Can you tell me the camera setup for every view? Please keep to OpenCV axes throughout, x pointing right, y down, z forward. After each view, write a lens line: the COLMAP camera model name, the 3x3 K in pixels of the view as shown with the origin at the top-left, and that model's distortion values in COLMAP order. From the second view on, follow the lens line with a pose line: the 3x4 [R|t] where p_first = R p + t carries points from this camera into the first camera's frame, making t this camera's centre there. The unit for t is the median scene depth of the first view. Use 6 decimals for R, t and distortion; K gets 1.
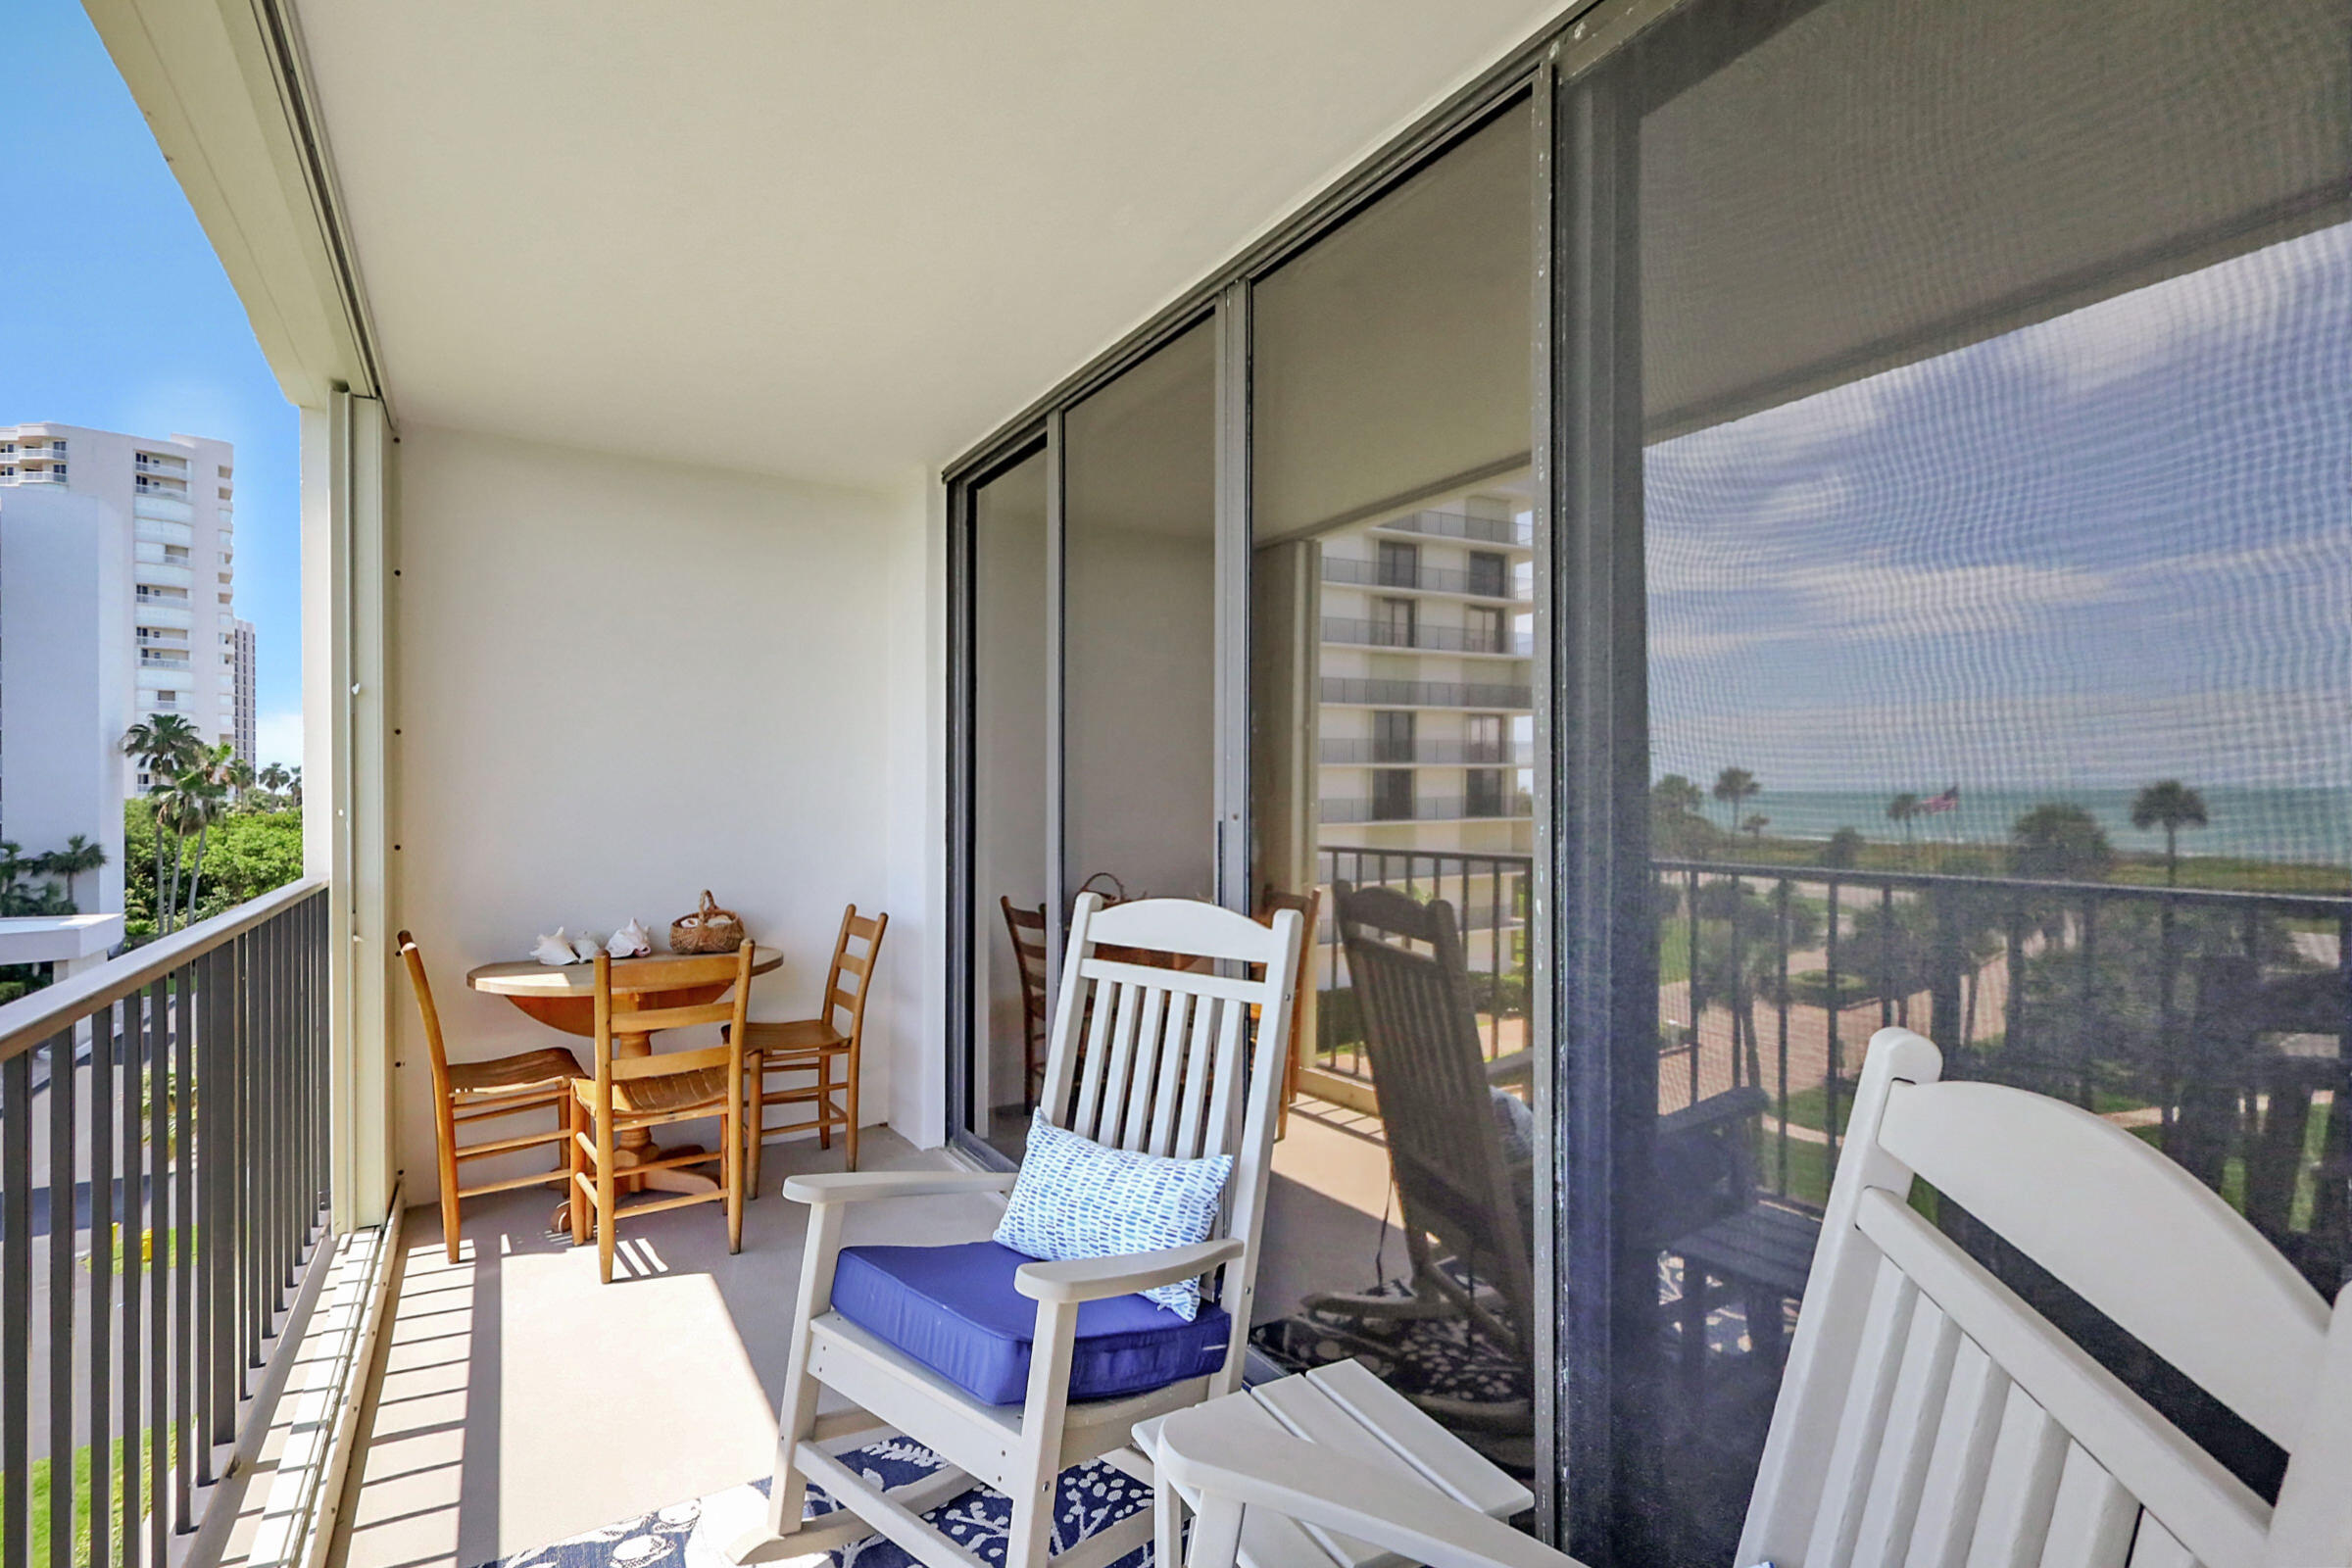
lens RADIAL K [[1096.9, 0, 1184.2], [0, 1096.9, 795.0], [0, 0, 1]] dist [-0.000776, 0.002340]
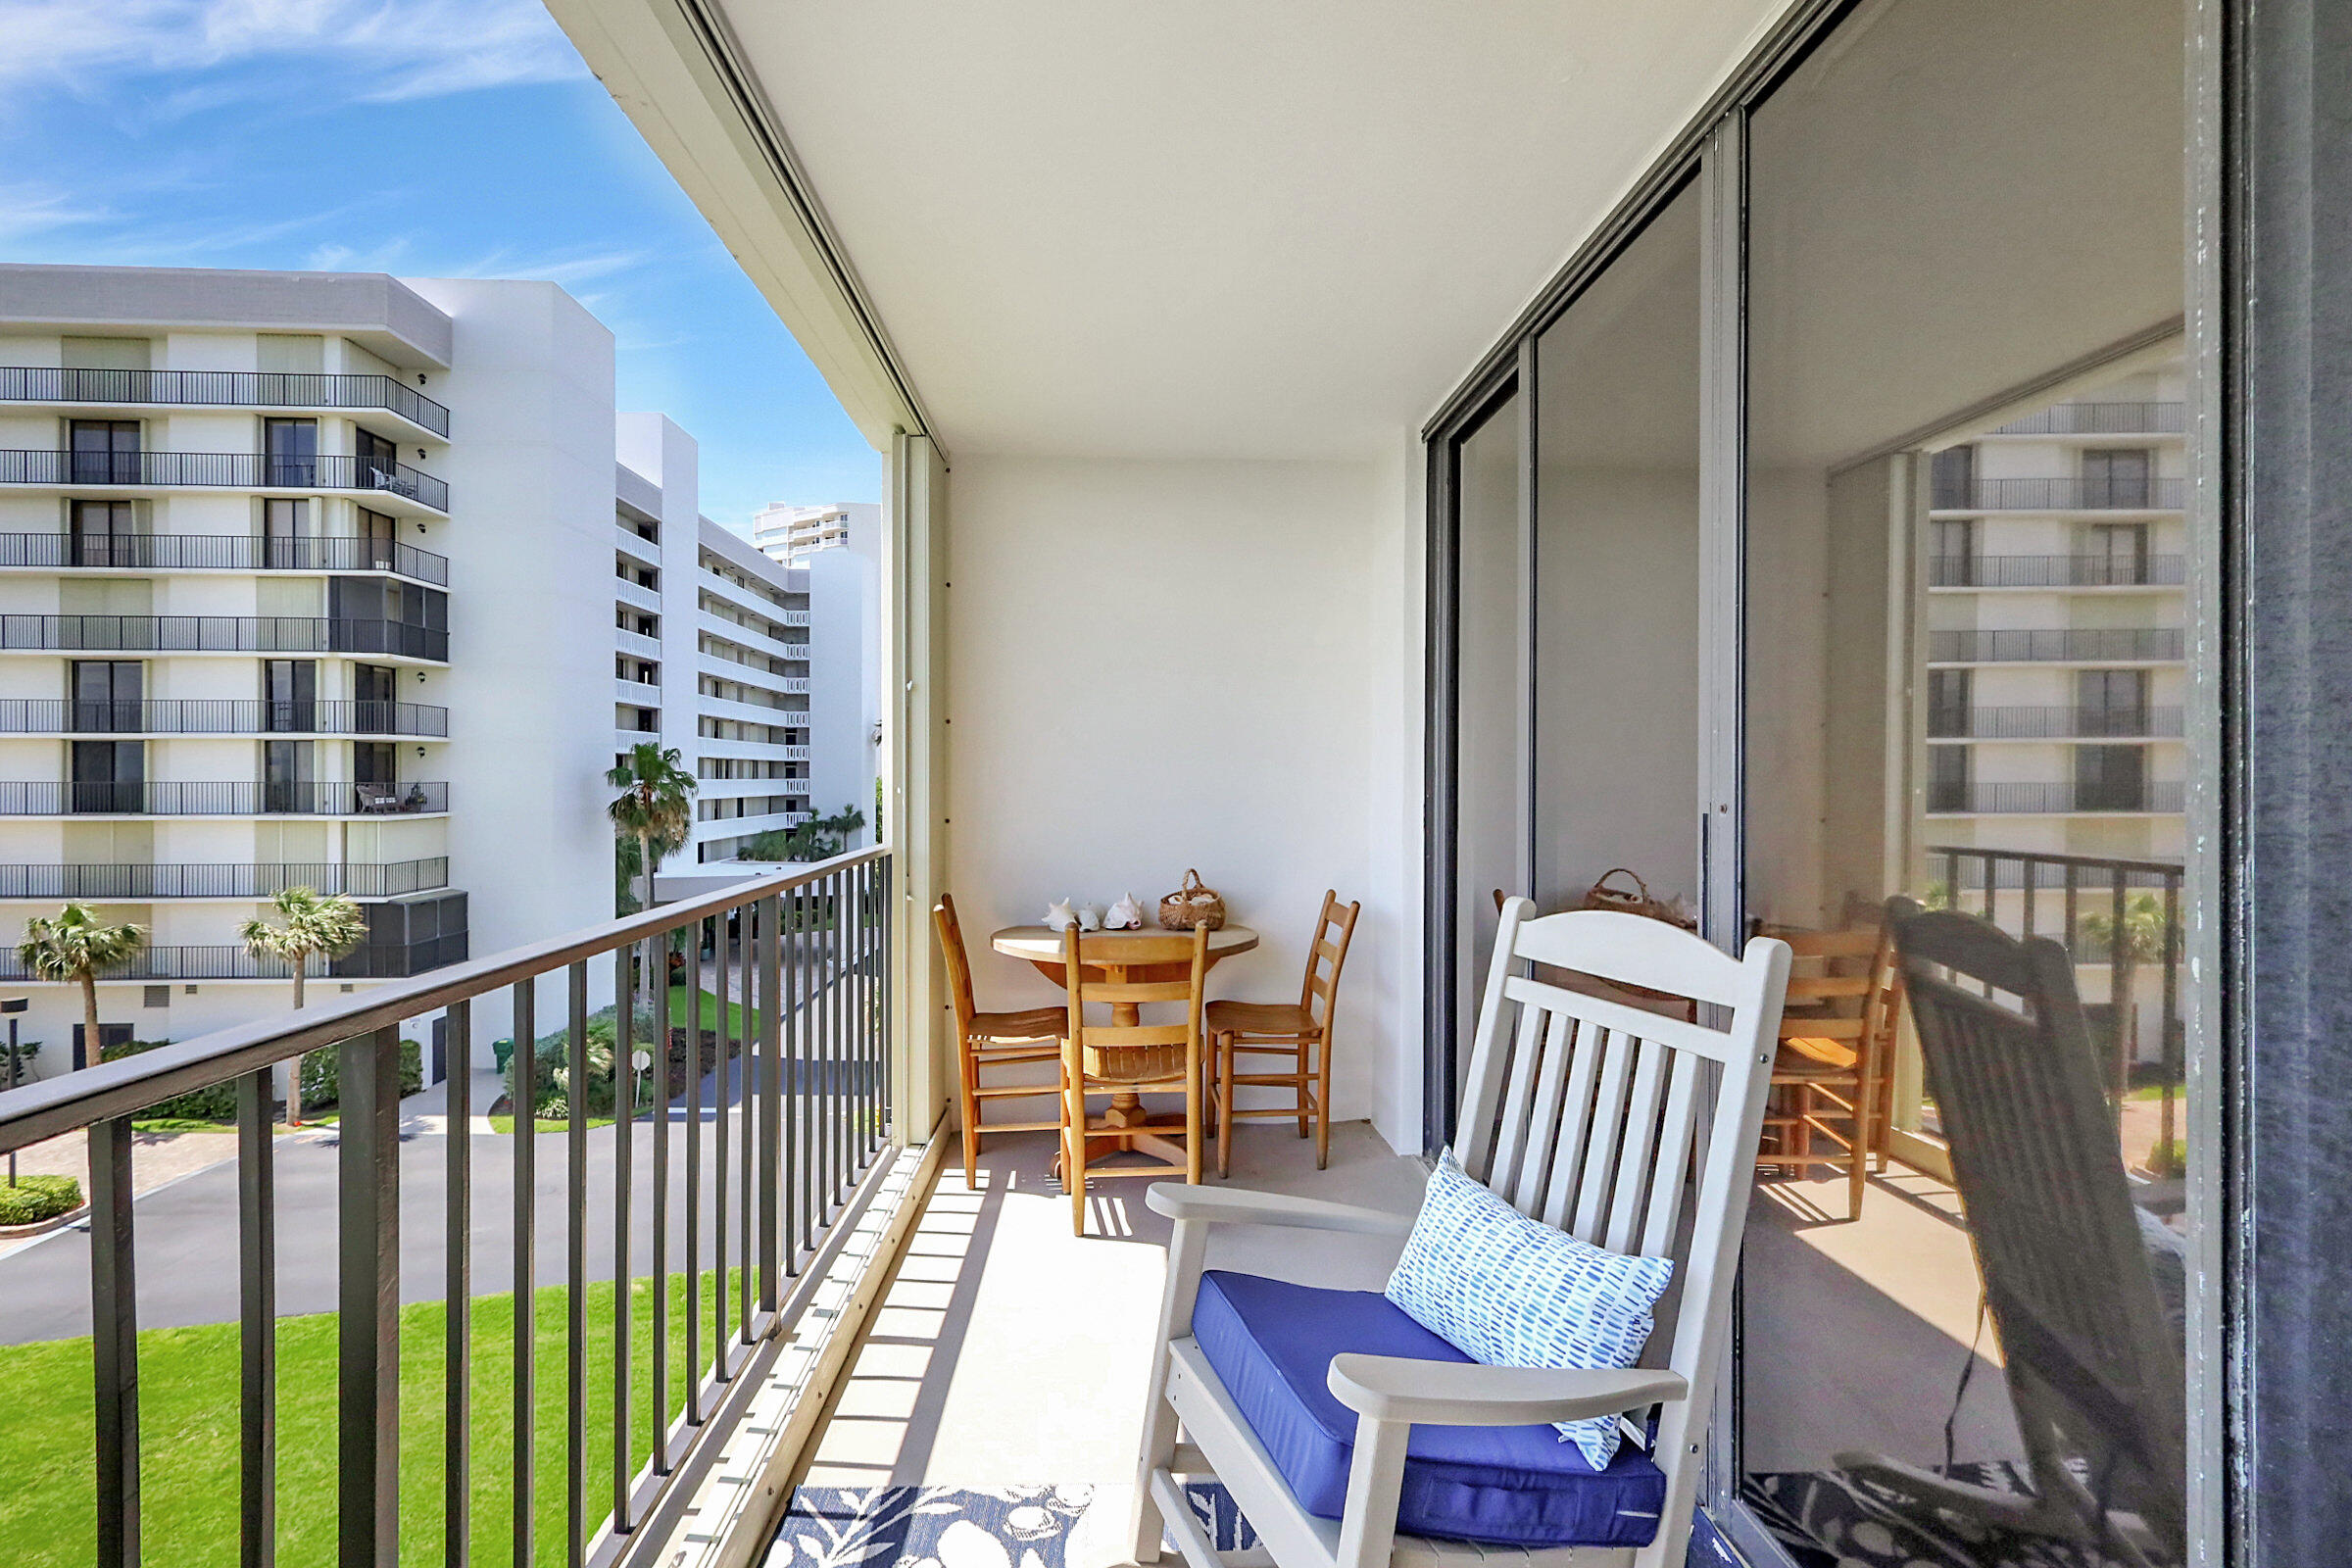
lens RADIAL K [[1096.9, 0, 1183.8], [0, 1096.9, 772.1], [0, 0, 1]] dist [-0.000776, 0.002340]
pose [[0.870117, 0.002087, -0.492840, 0.089058], [-0.003717, 0.999990, -0.002327, -0.002533], [0.492831, 0.003857, 0.870117, 0.130518]]
